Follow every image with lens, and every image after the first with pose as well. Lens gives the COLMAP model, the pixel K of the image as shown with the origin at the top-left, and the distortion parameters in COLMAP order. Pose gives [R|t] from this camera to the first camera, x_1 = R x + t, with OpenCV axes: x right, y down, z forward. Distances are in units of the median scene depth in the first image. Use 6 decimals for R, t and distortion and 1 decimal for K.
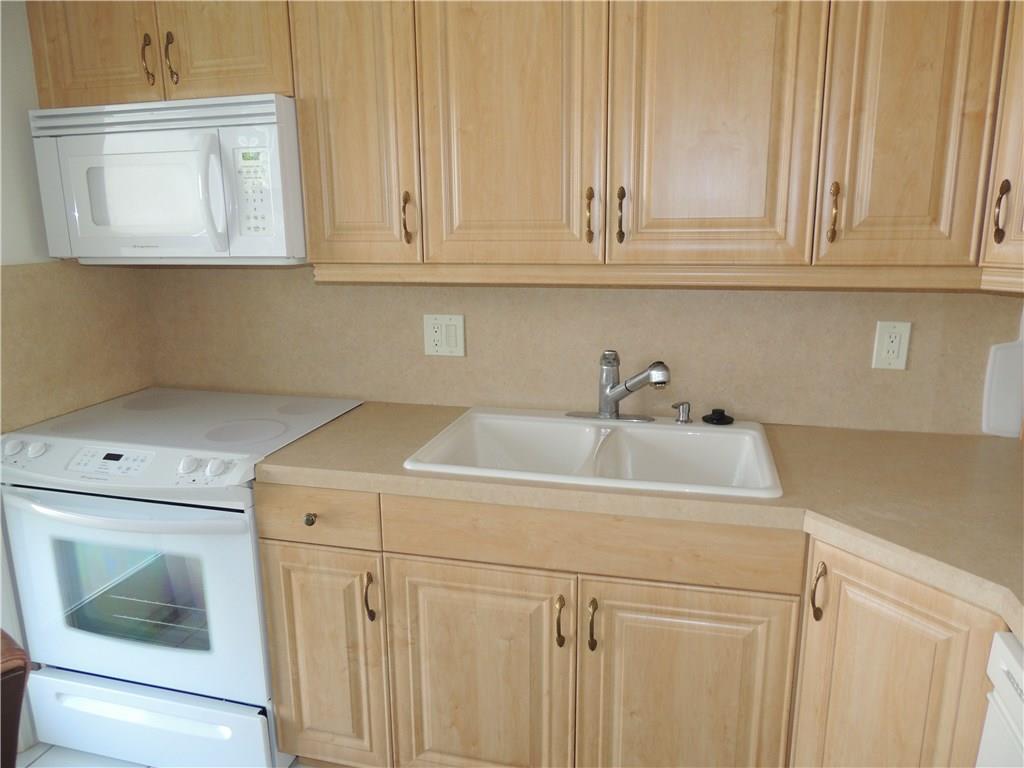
lens RADIAL K [[728.1, 0, 511.8], [0, 728.1, 388.1], [0, 0, 1]] dist [-0.024562, -0.001386]
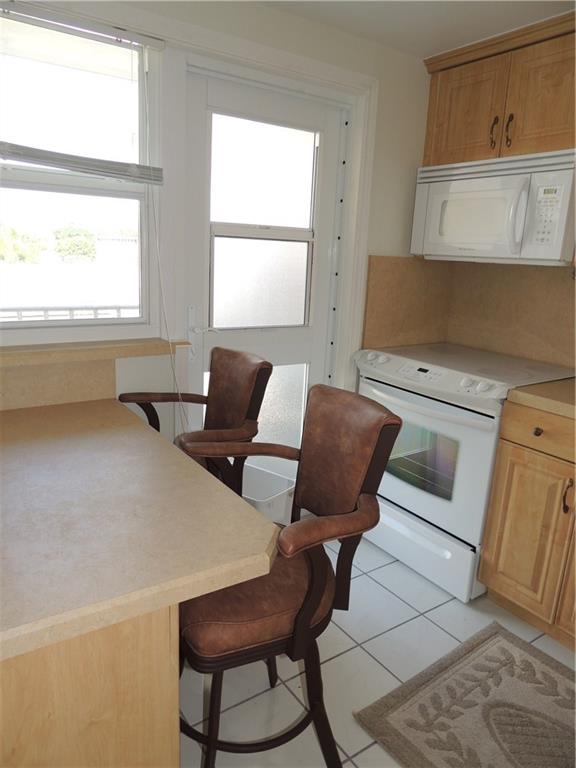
lens RADIAL K [[546.1, 0, 264.3], [0, 546.1, 382.1], [0, 0, 1]] dist [-0.024562, -0.001386]
pose [[0.723041, 0.197379, -0.662007, 0.035093], [-0.188136, 0.978351, 0.086216, 0.082813], [0.664693, 0.062210, 0.744522, -0.210020]]
